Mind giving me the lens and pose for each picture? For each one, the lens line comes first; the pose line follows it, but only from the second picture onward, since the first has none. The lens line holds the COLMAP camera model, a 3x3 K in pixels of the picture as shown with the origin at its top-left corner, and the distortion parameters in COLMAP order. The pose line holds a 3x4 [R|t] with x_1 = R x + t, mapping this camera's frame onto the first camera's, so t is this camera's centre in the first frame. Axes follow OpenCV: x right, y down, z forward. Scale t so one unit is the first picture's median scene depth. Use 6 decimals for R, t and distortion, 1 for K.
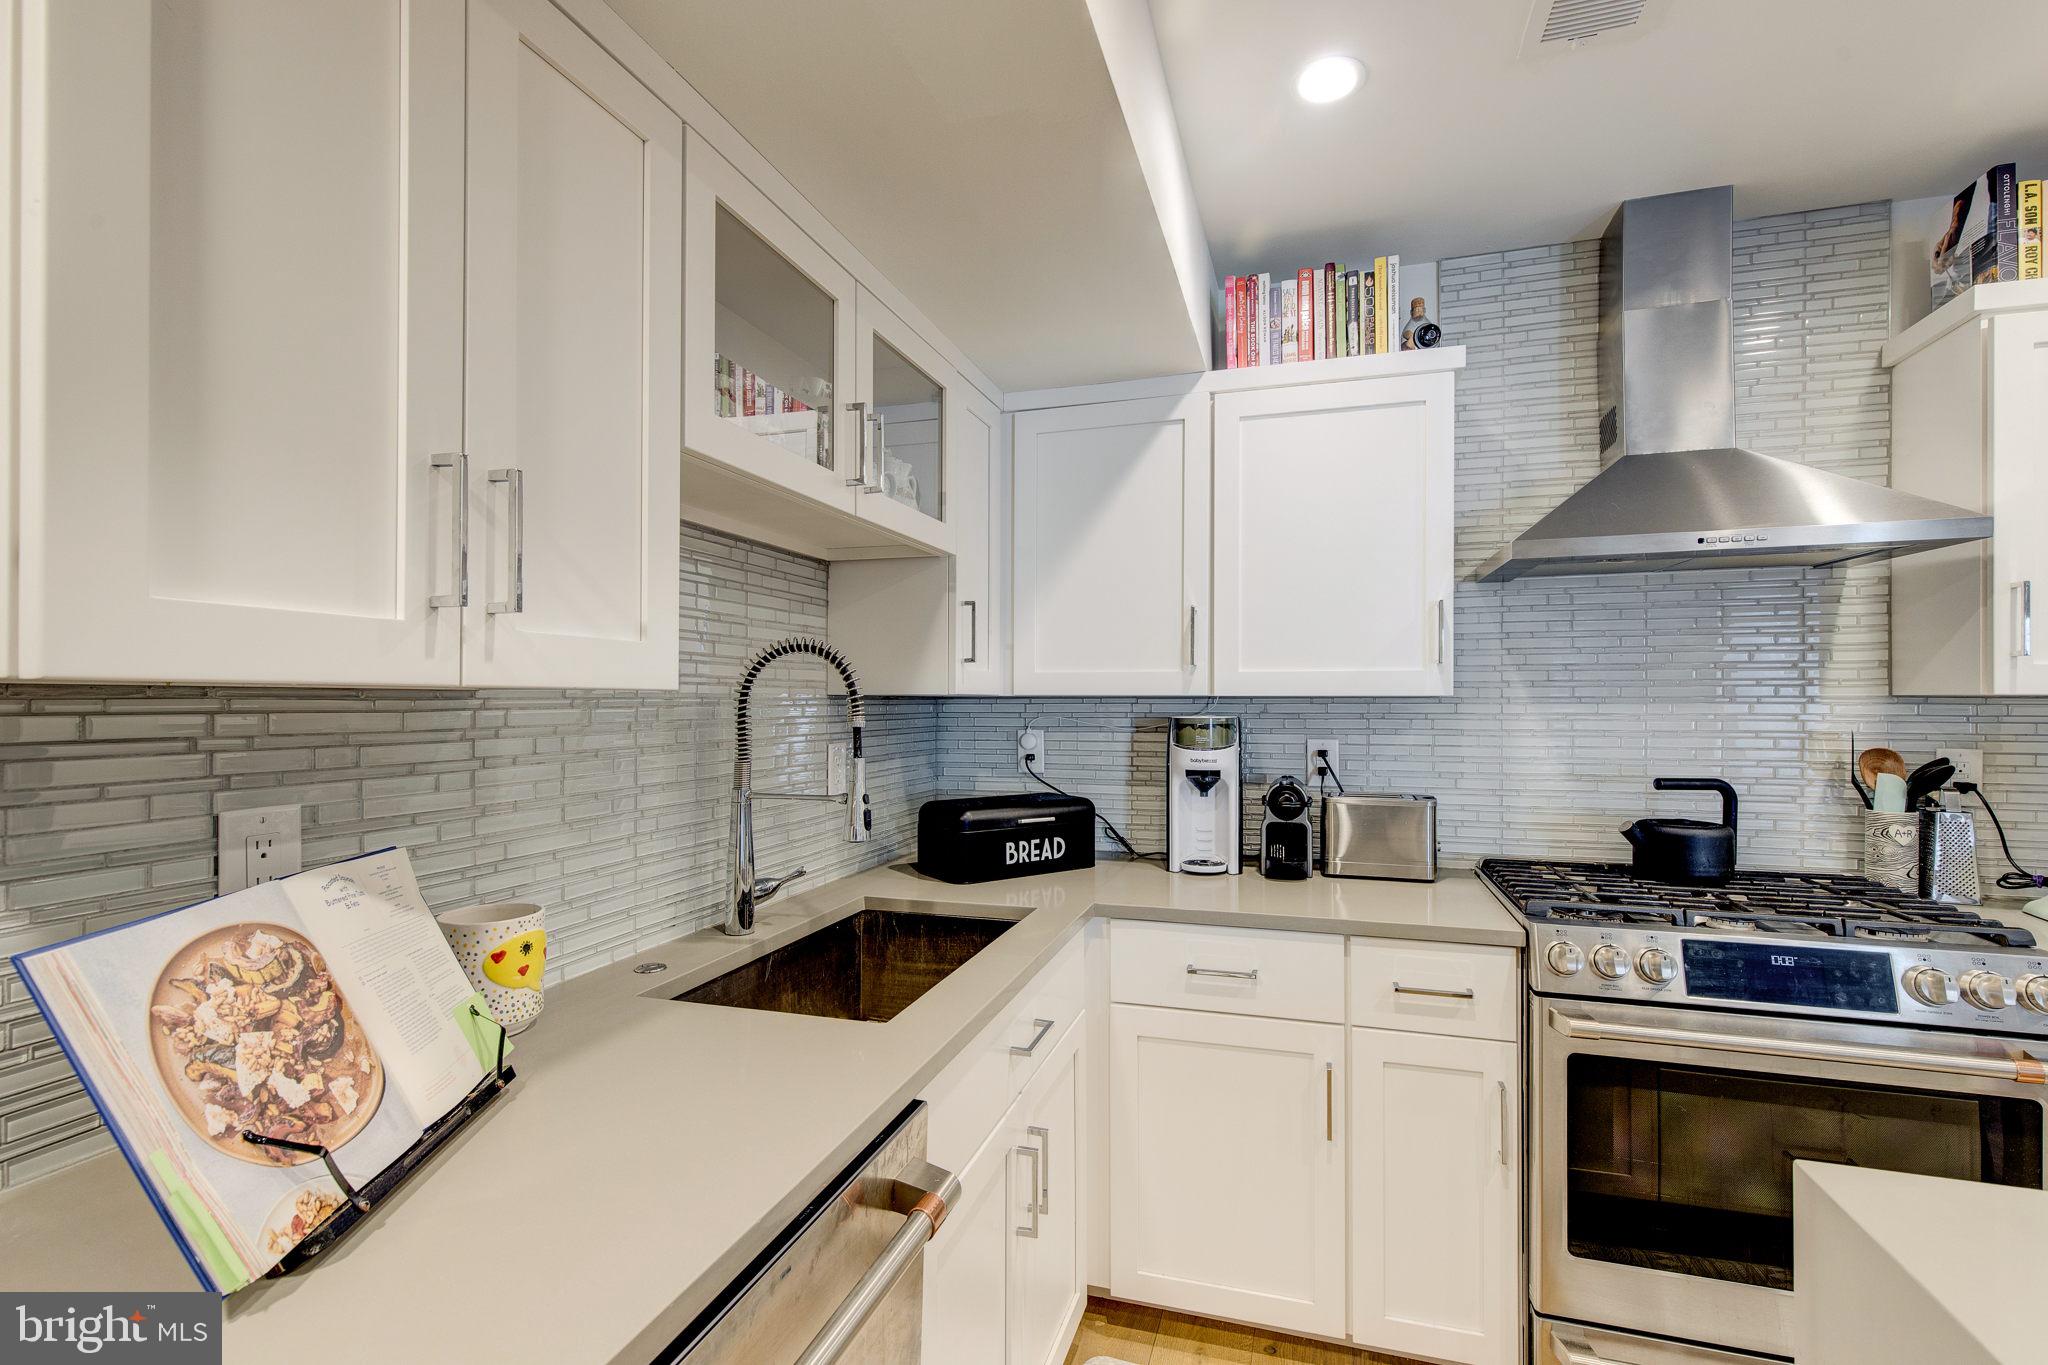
lens RADIAL K [[928.3, 0, 1029.9], [0, 928.3, 695.8], [0, 0, 1]] dist [0.004932, -0.000016]
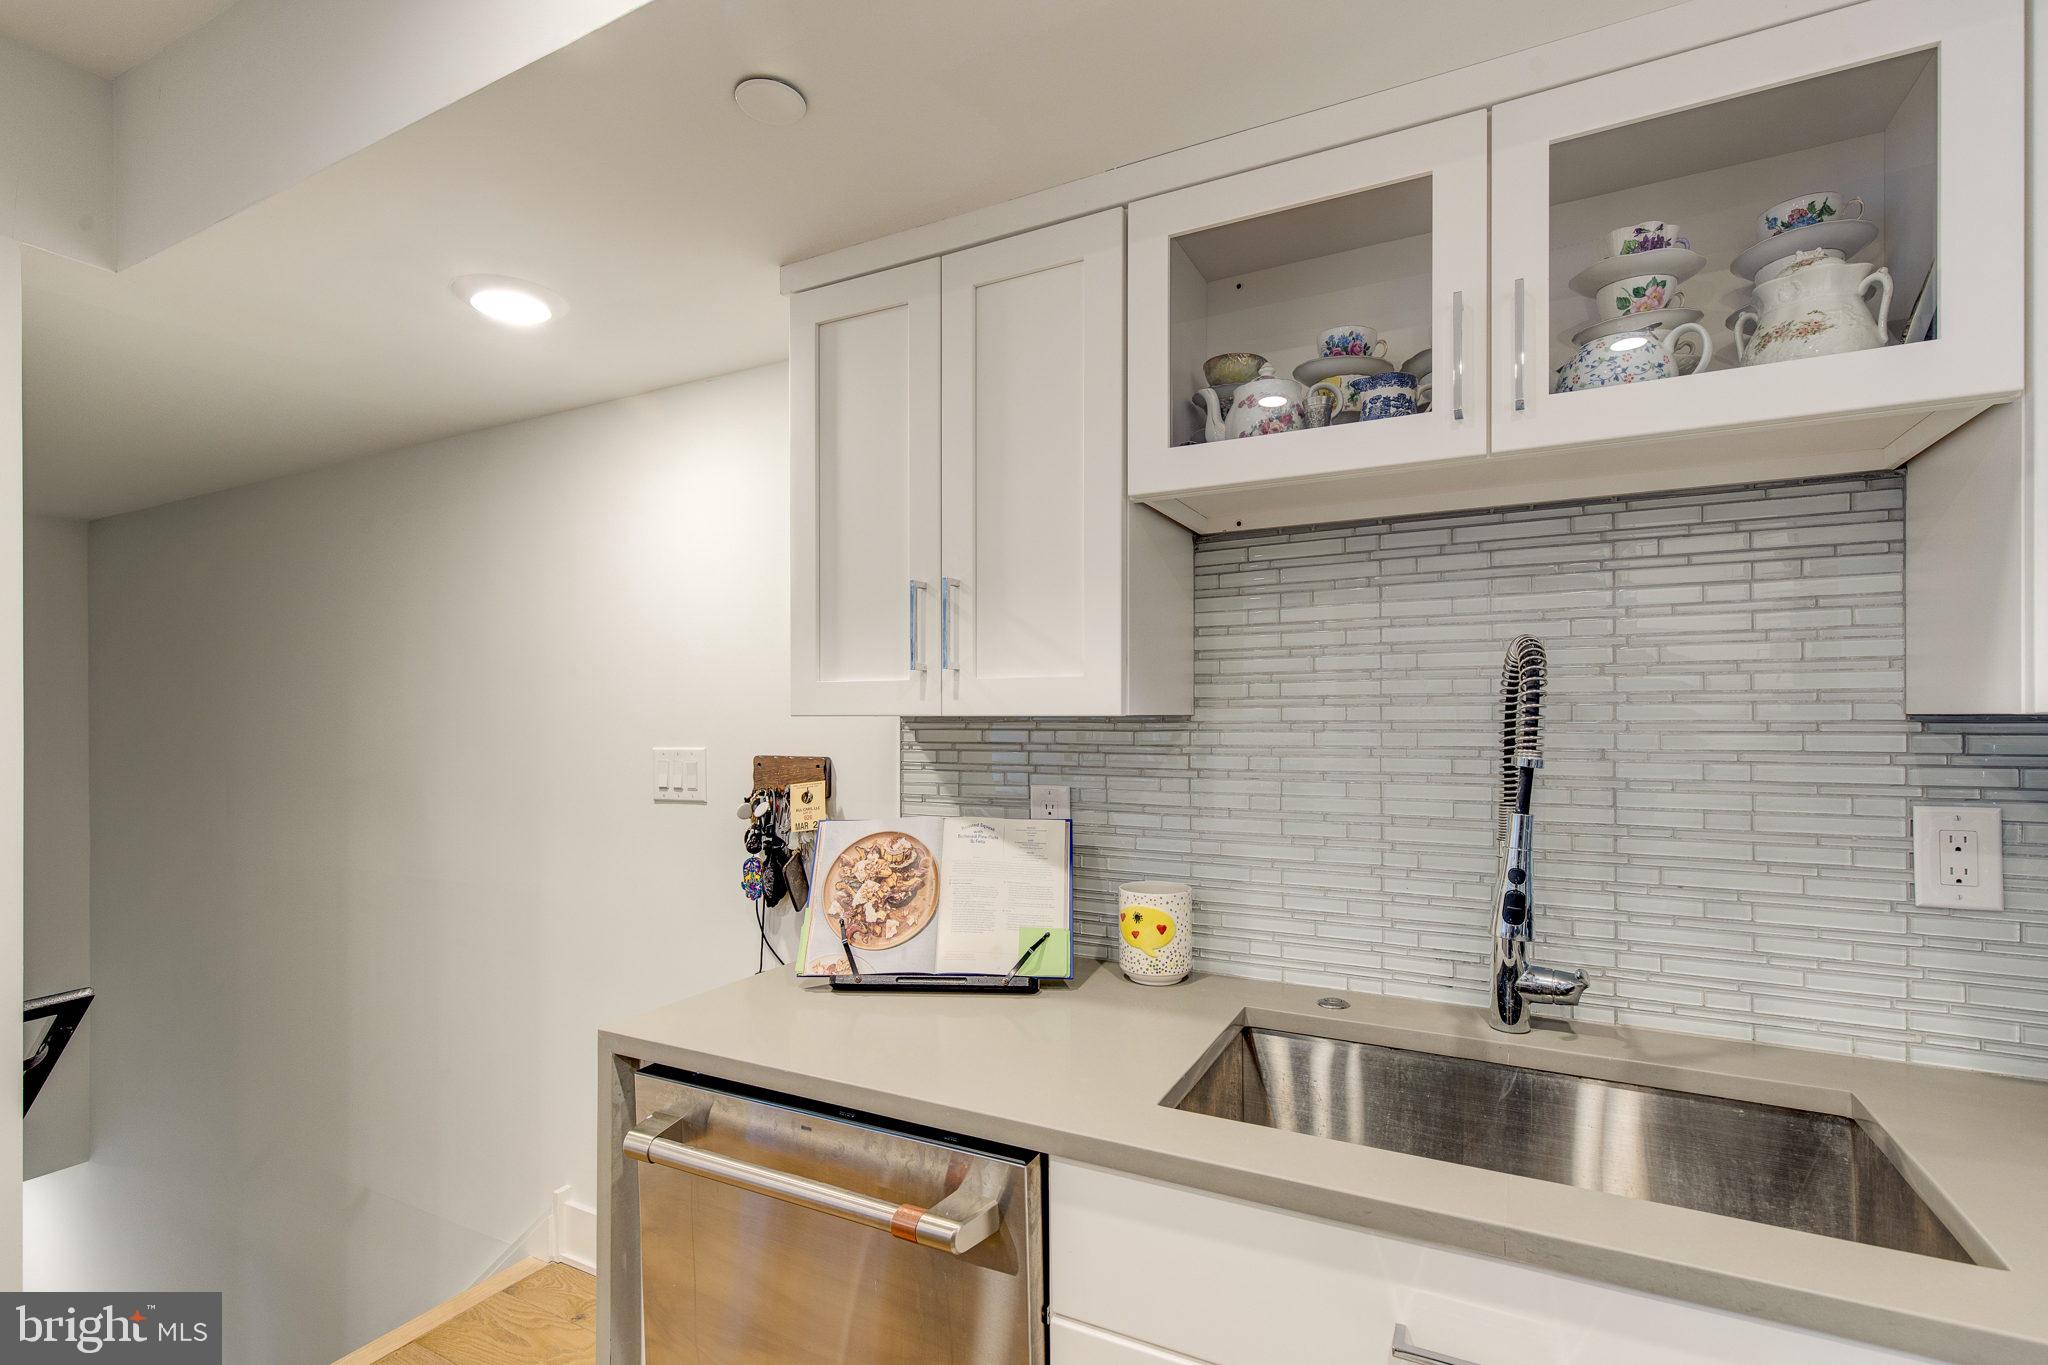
lens RADIAL K [[928.3, 0, 1047.6], [0, 928.3, 714.1], [0, 0, 1]] dist [0.004932, -0.000016]
pose [[-0.166906, -0.003616, -0.985966, 0.419245], [0.006373, 0.999968, -0.004746, -0.001894], [0.985952, -0.007075, -0.166878, 0.620856]]
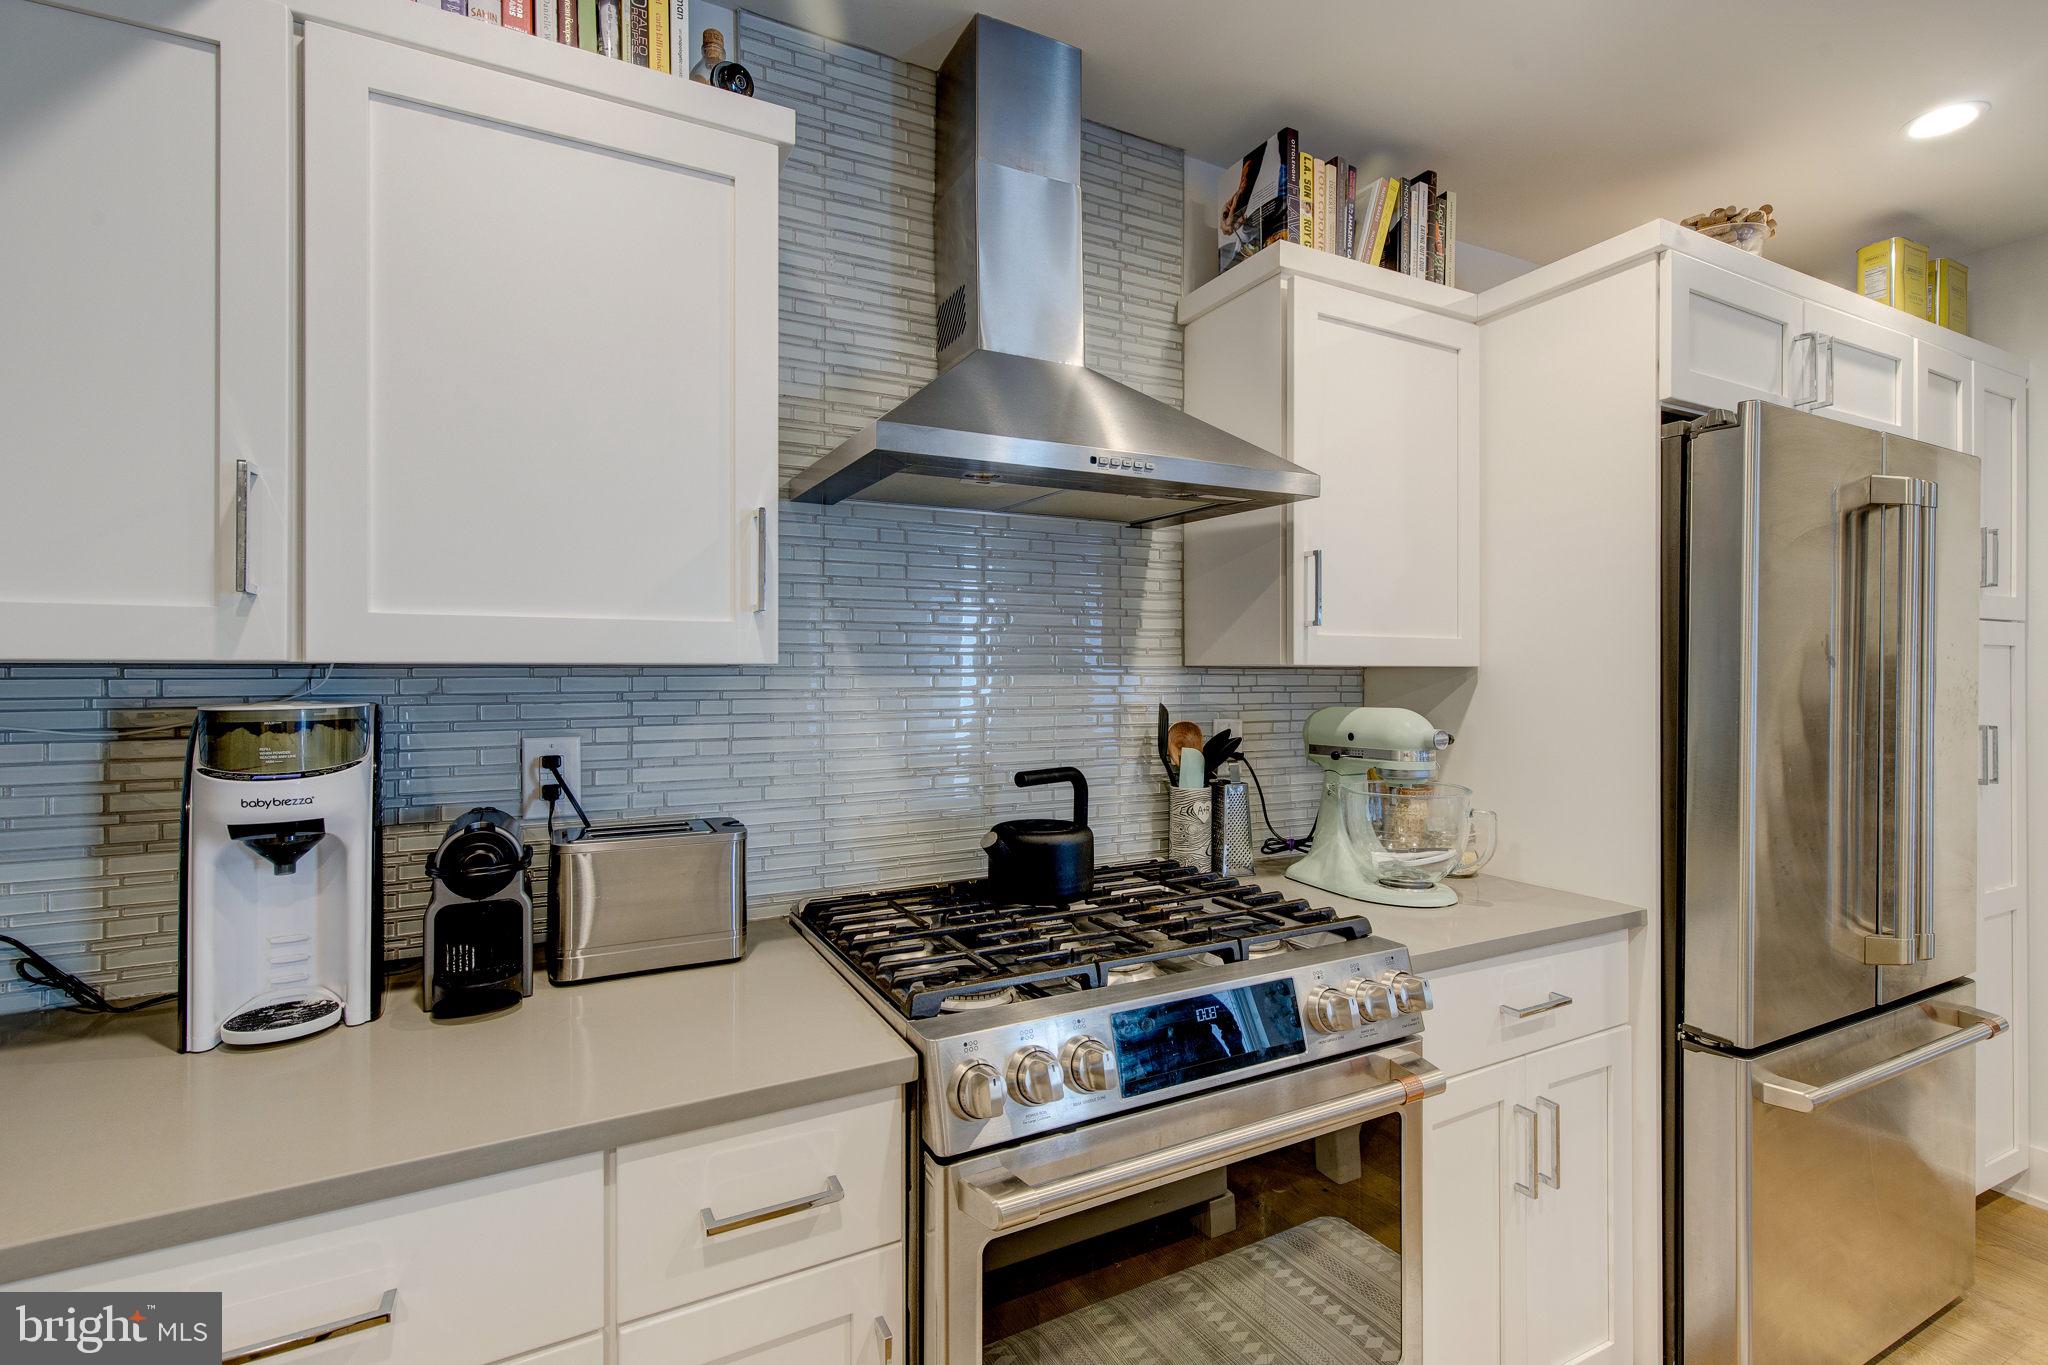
lens RADIAL K [[928.3, 0, 1035.8], [0, 928.3, 674.2], [0, 0, 1]] dist [0.004932, -0.000016]
pose [[0.701374, -0.003338, 0.712785, 0.130297], [-0.003888, 0.999956, 0.008508, 0.000737], [-0.712782, -0.008739, 0.701331, 0.433298]]
